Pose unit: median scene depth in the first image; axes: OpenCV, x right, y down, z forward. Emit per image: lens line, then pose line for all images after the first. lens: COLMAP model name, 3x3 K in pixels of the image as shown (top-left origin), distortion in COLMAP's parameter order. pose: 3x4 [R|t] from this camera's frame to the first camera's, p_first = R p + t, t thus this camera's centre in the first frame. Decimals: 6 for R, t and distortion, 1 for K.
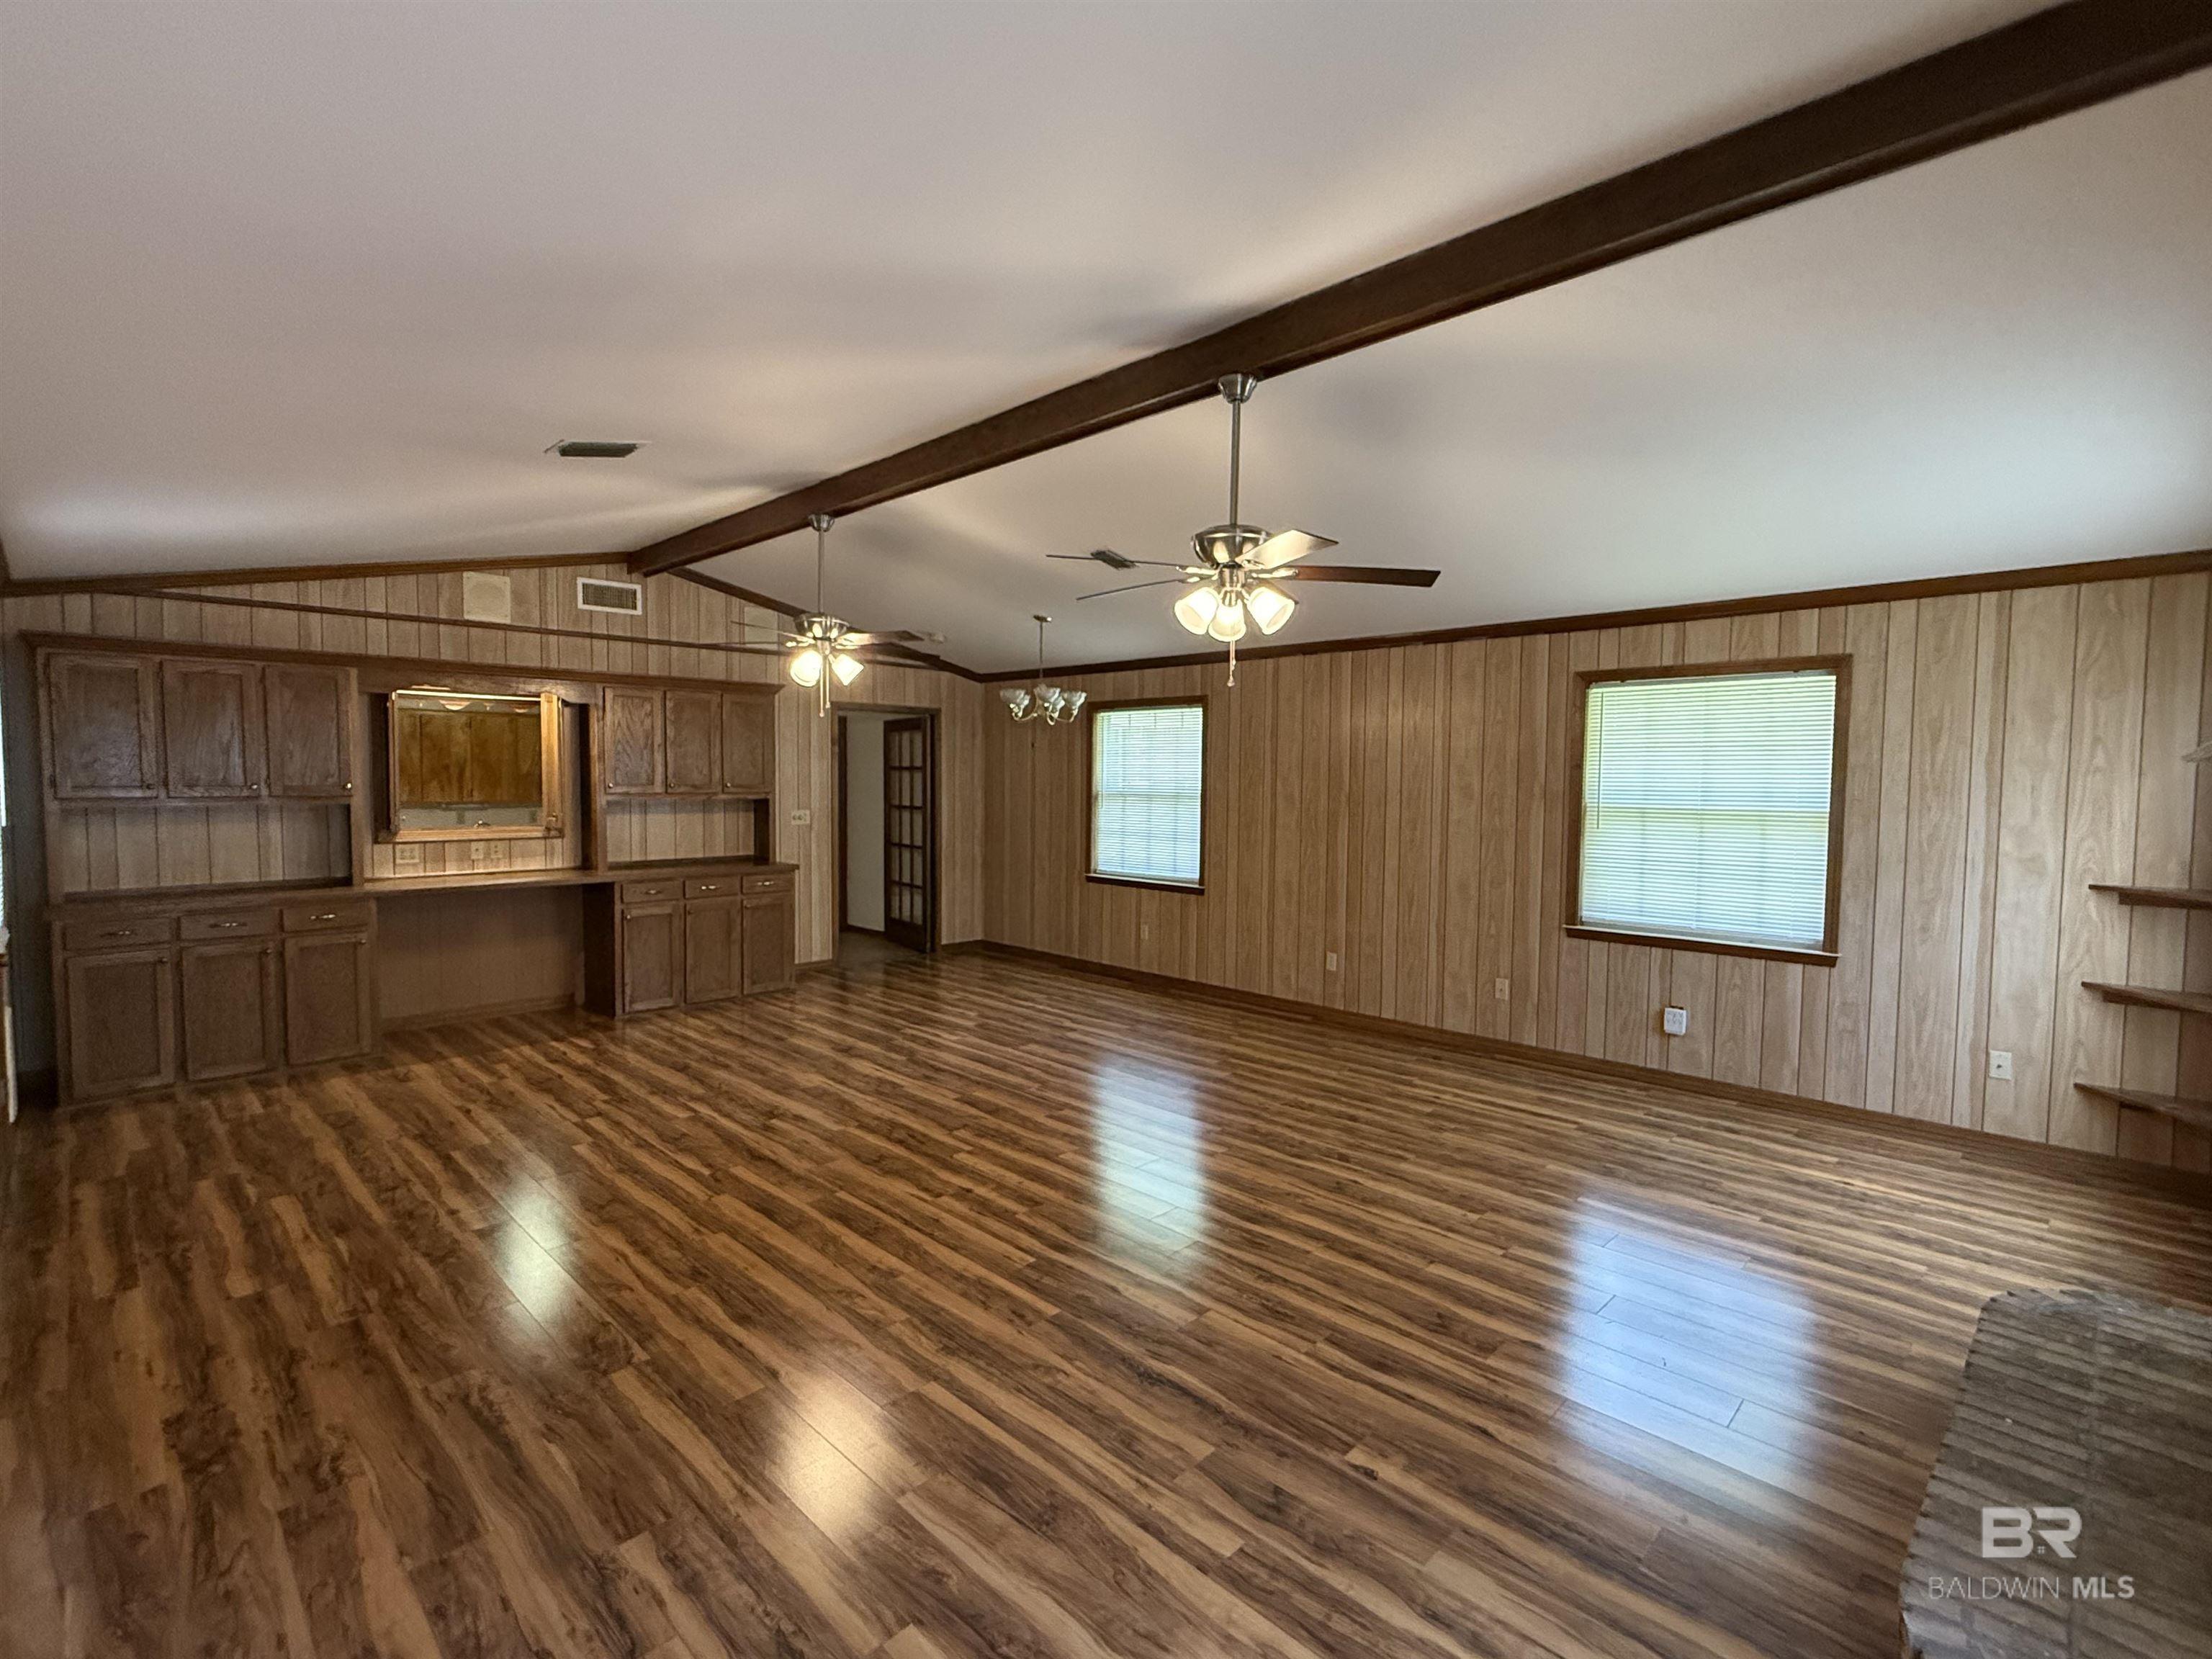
lens RADIAL K [[1023.4, 0, 1093.9], [0, 1023.4, 827.0], [0, 0, 1]] dist [0.002910, -0.001436]
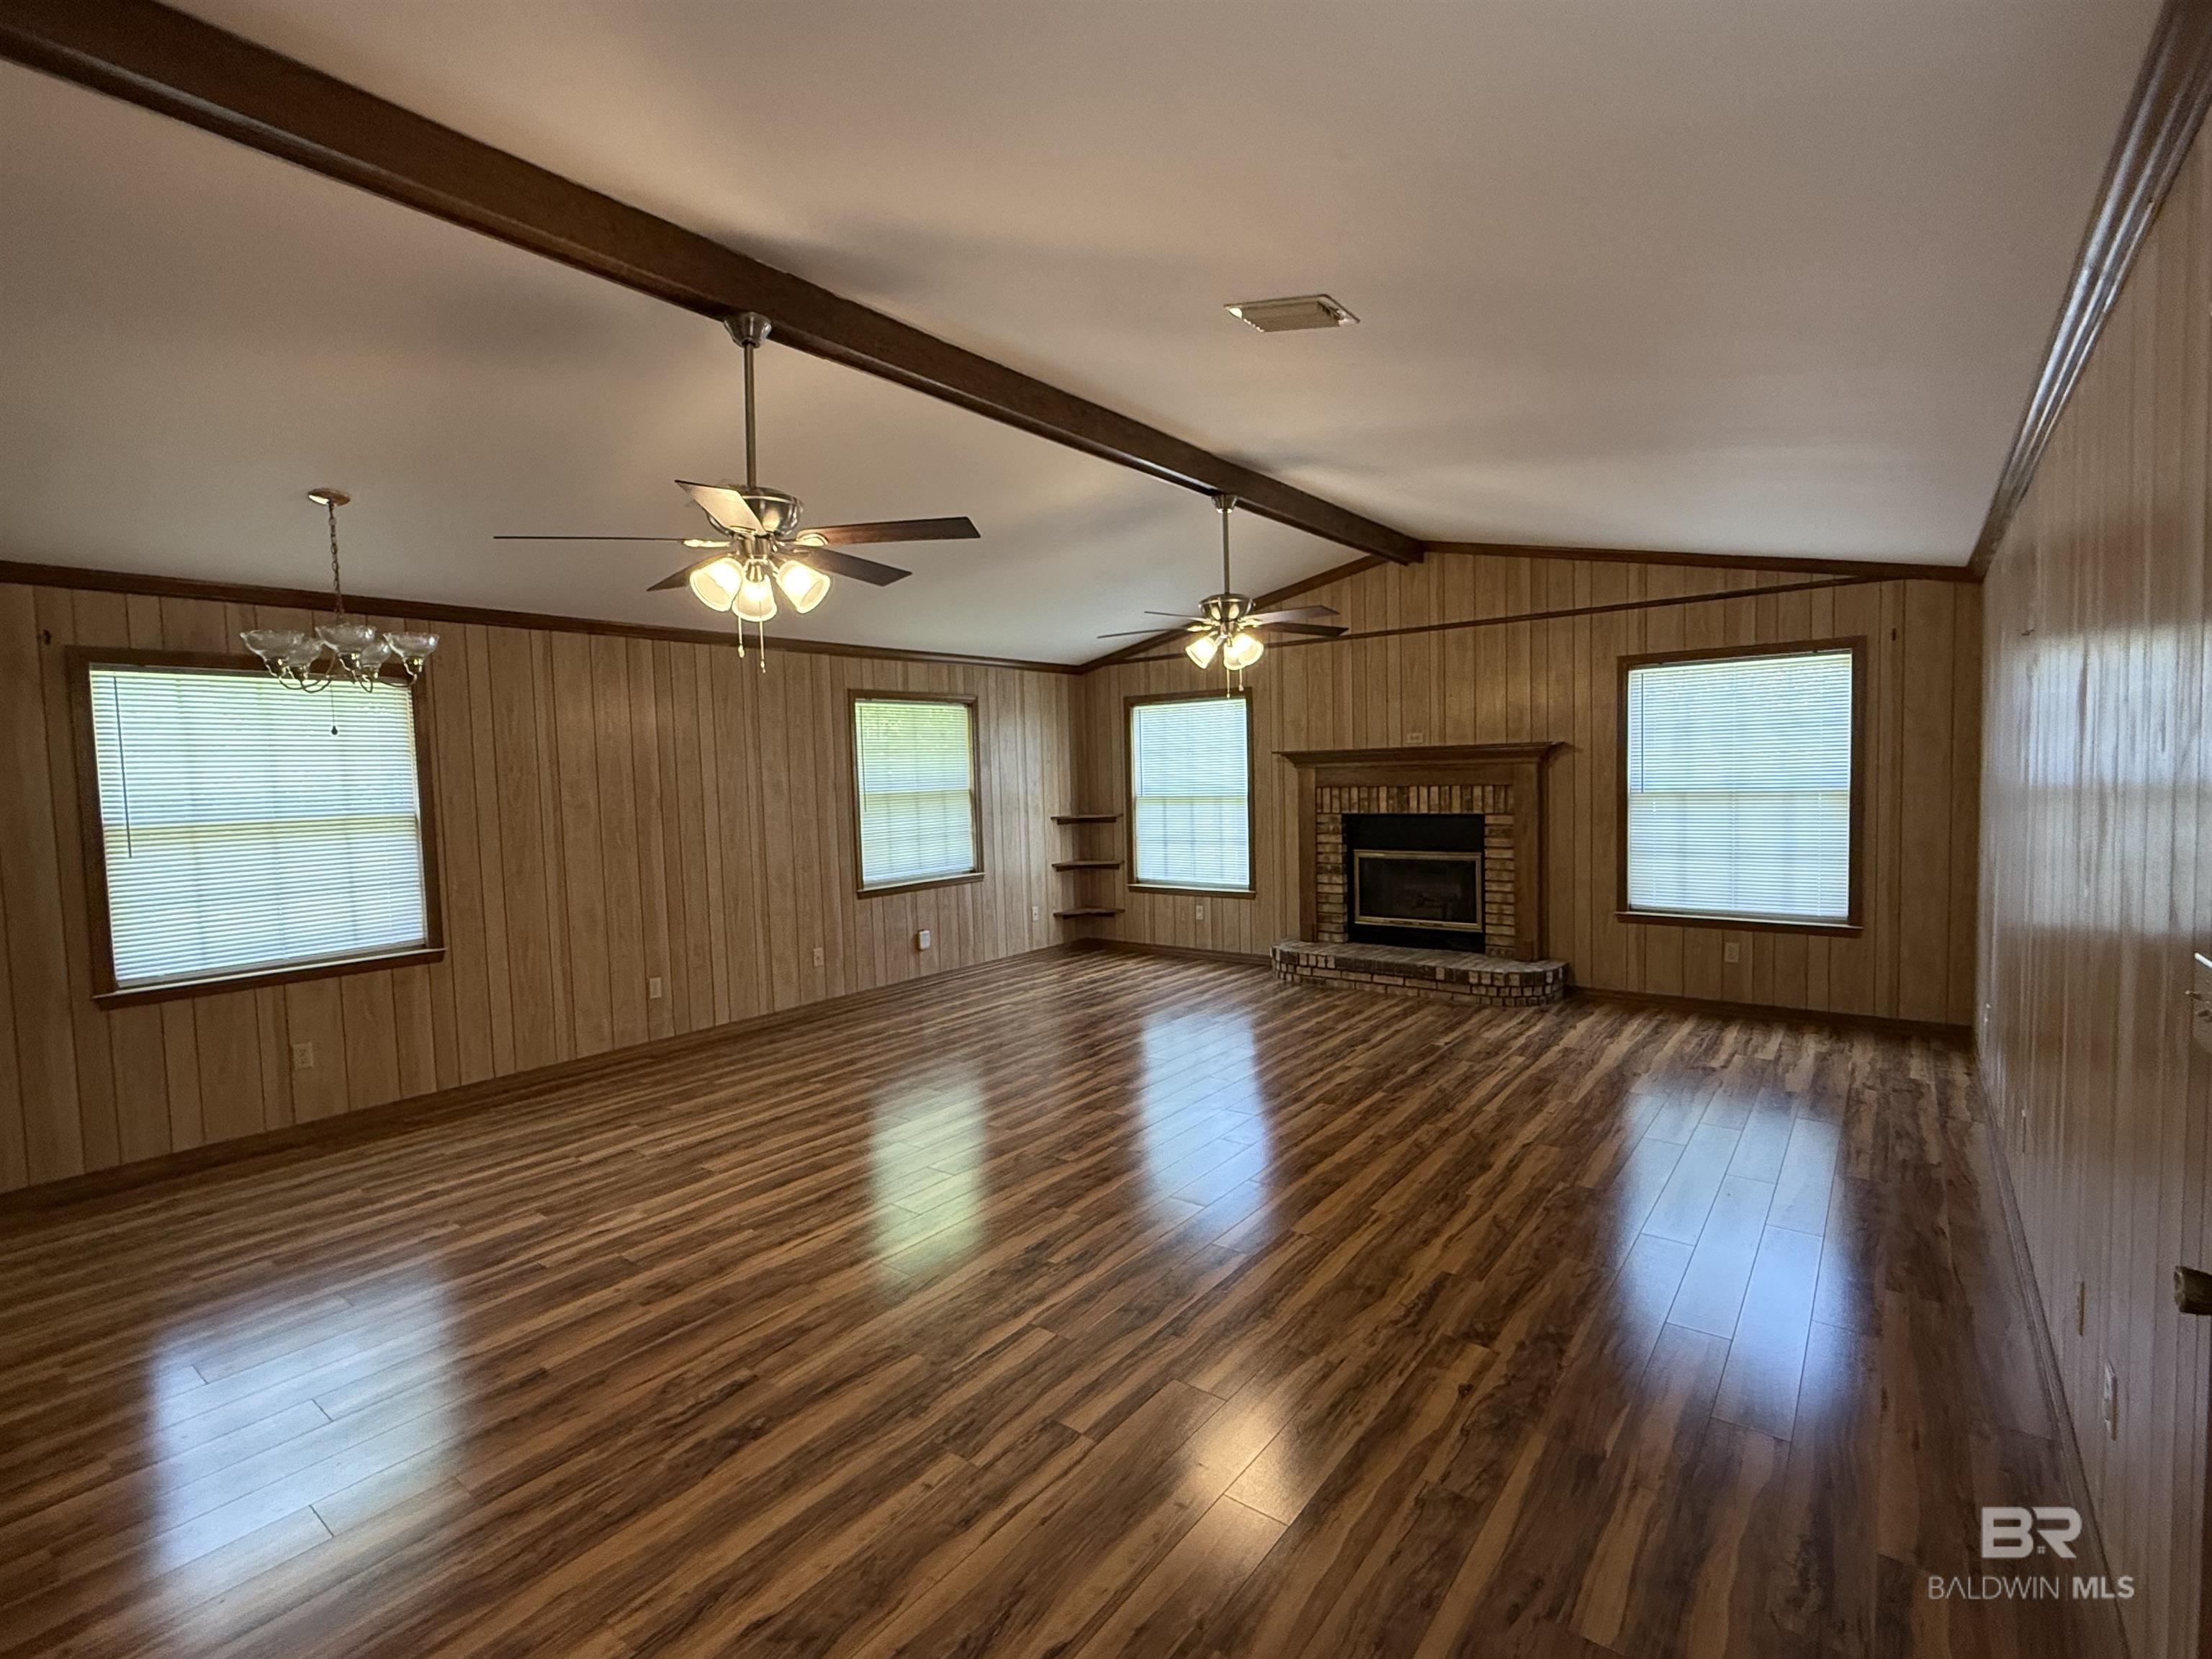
lens RADIAL K [[1023.4, 0, 1110.9], [0, 1023.4, 831.2], [0, 0, 1]] dist [0.002910, -0.001436]
pose [[-0.129714, -0.064595, 0.989445, -0.892450], [0.079818, 0.993957, 0.075353, -0.050219], [-0.988334, 0.088750, -0.123774, 0.916711]]
